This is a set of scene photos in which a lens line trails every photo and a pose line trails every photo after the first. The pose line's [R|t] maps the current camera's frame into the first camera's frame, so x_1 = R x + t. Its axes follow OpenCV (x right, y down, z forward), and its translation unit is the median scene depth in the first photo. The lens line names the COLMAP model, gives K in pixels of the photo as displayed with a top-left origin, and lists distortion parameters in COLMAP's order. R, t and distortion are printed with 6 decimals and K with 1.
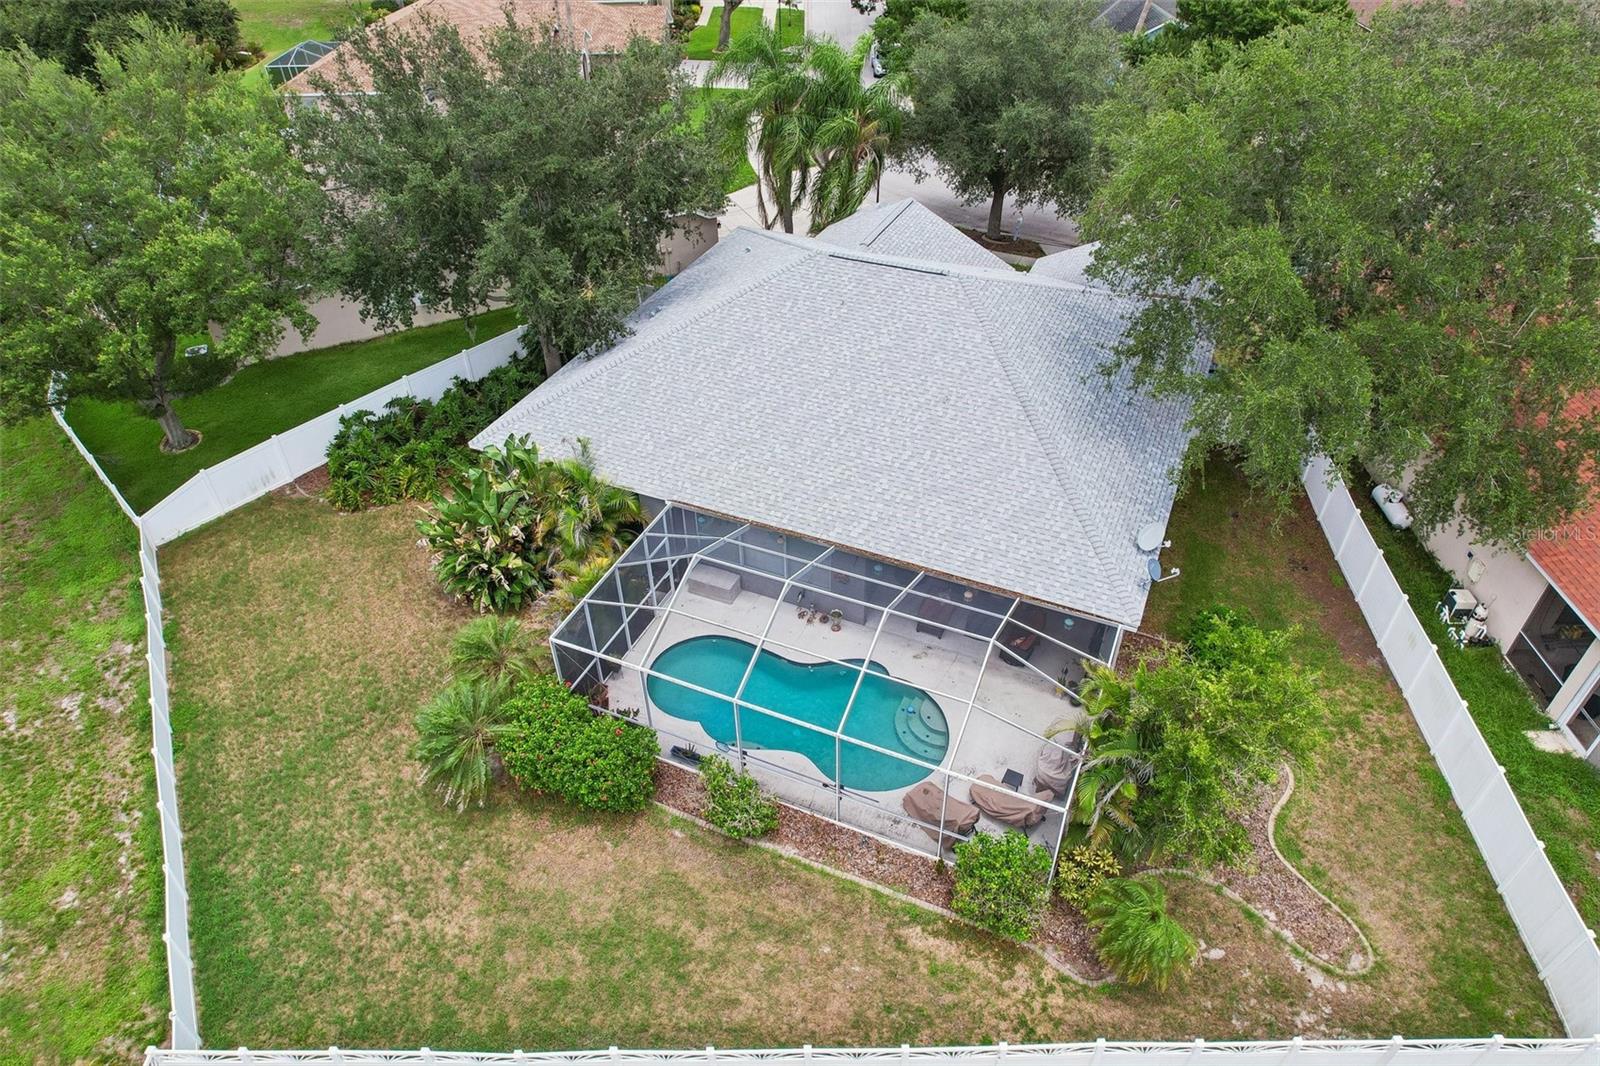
lens RADIAL K [[1021.1, 0, 800.0], [0, 1021.1, 533.0], [0, 0, 1]] dist [-0.062693, 0.053745]
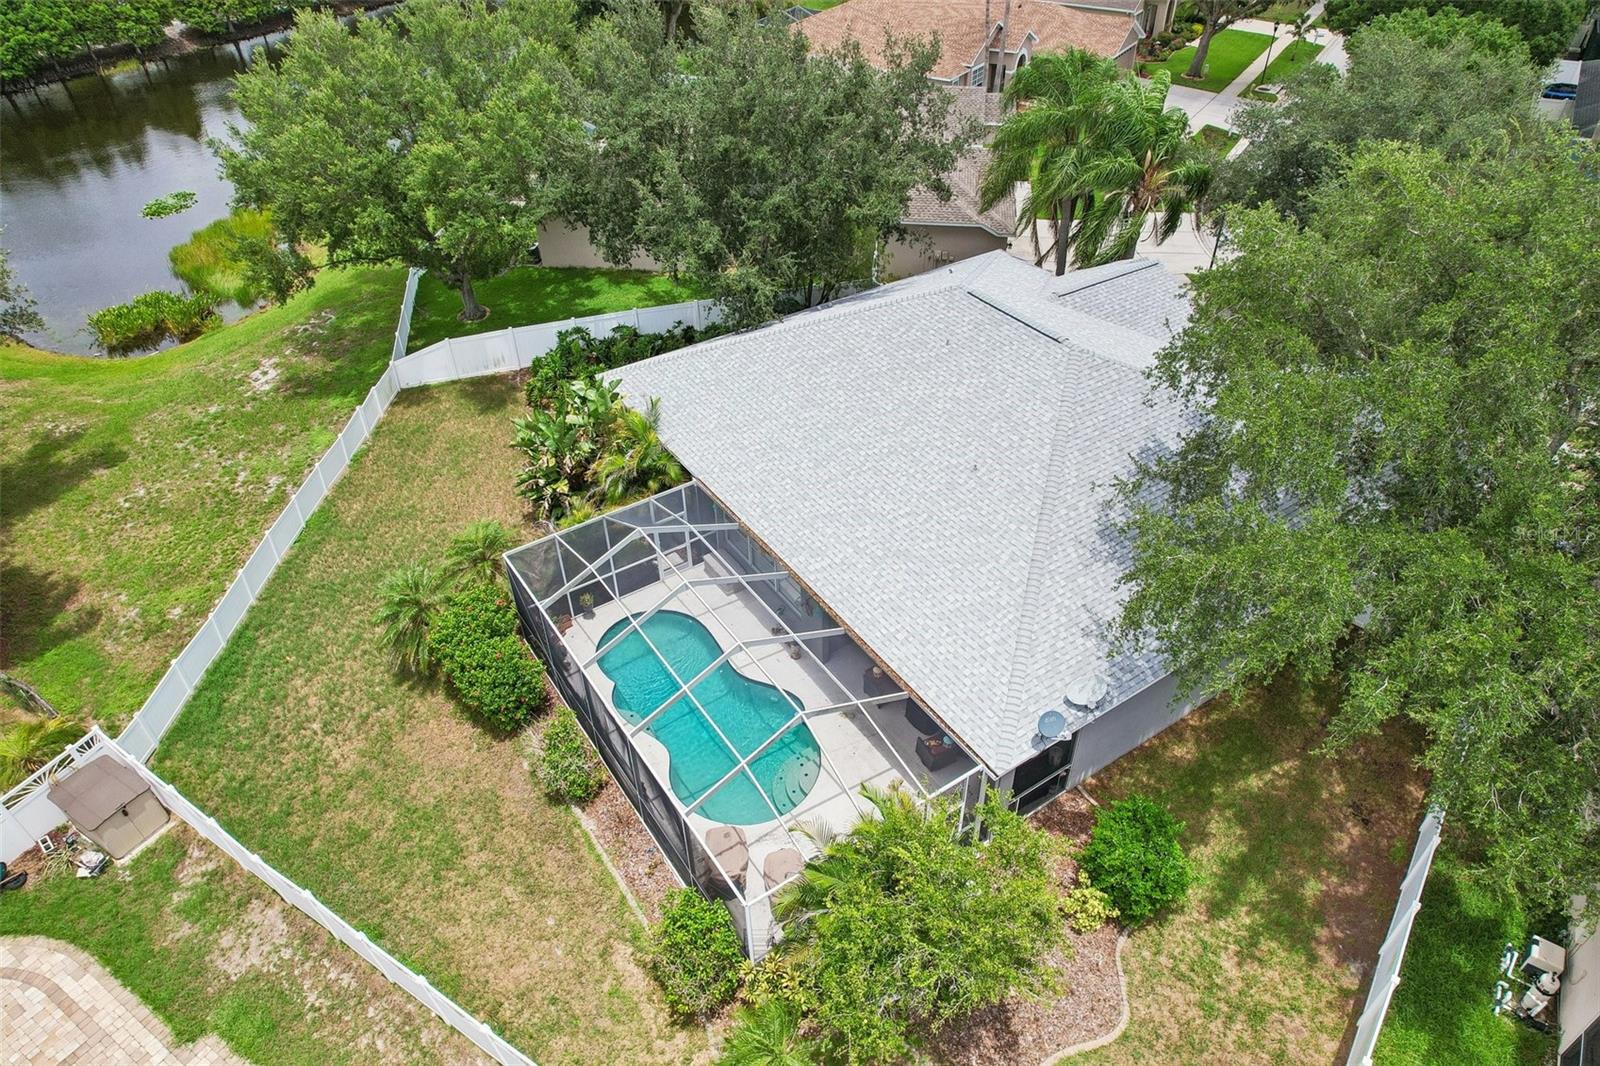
lens RADIAL K [[1021.1, 0, 800.0], [0, 1021.1, 533.0], [0, 0, 1]] dist [-0.062693, 0.053745]
pose [[0.847326, 0.335997, -0.411273, 0.424201], [-0.334529, 0.939148, 0.078041, -0.100284], [0.412468, 0.071457, 0.908165, 0.113659]]
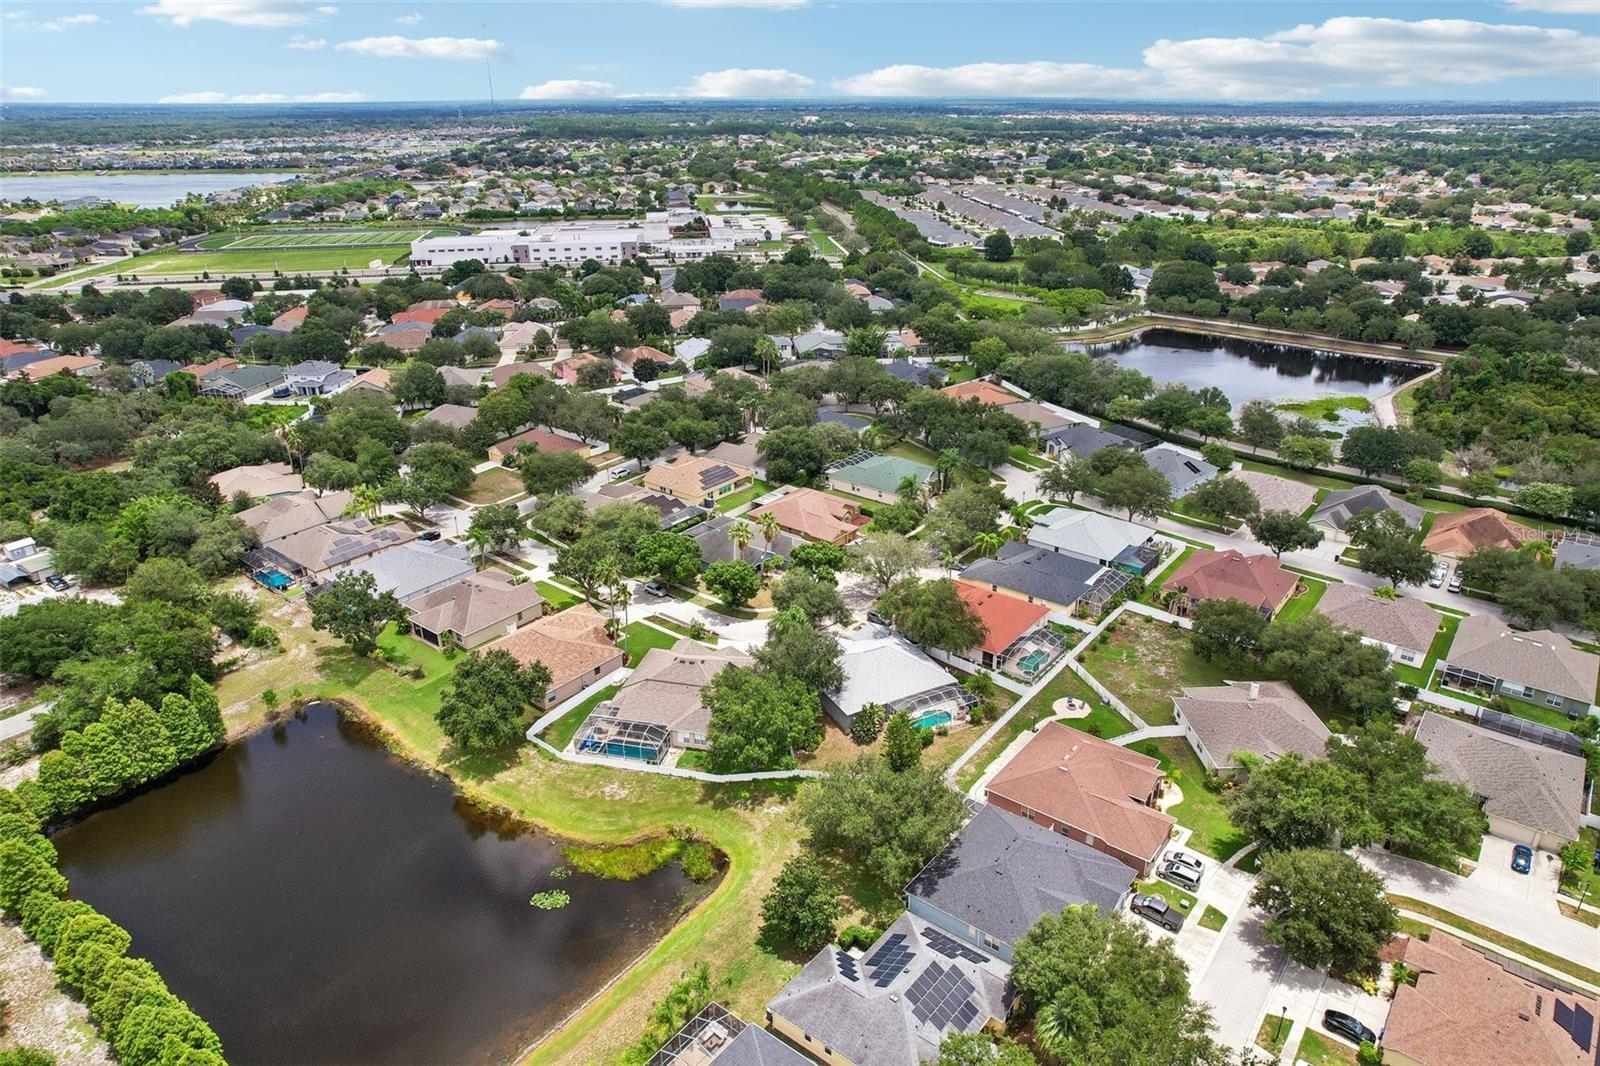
lens RADIAL K [[1014.4, 0, 806.8], [0, 1014.4, 562.9], [0, 0, 1]] dist [-0.000423, -0.023861]
pose [[0.612947, -0.314205, 0.724963, -4.152798], [0.504403, 0.861844, -0.052936, -0.615707], [-0.608172, 0.398121, 0.686750, -2.825693]]
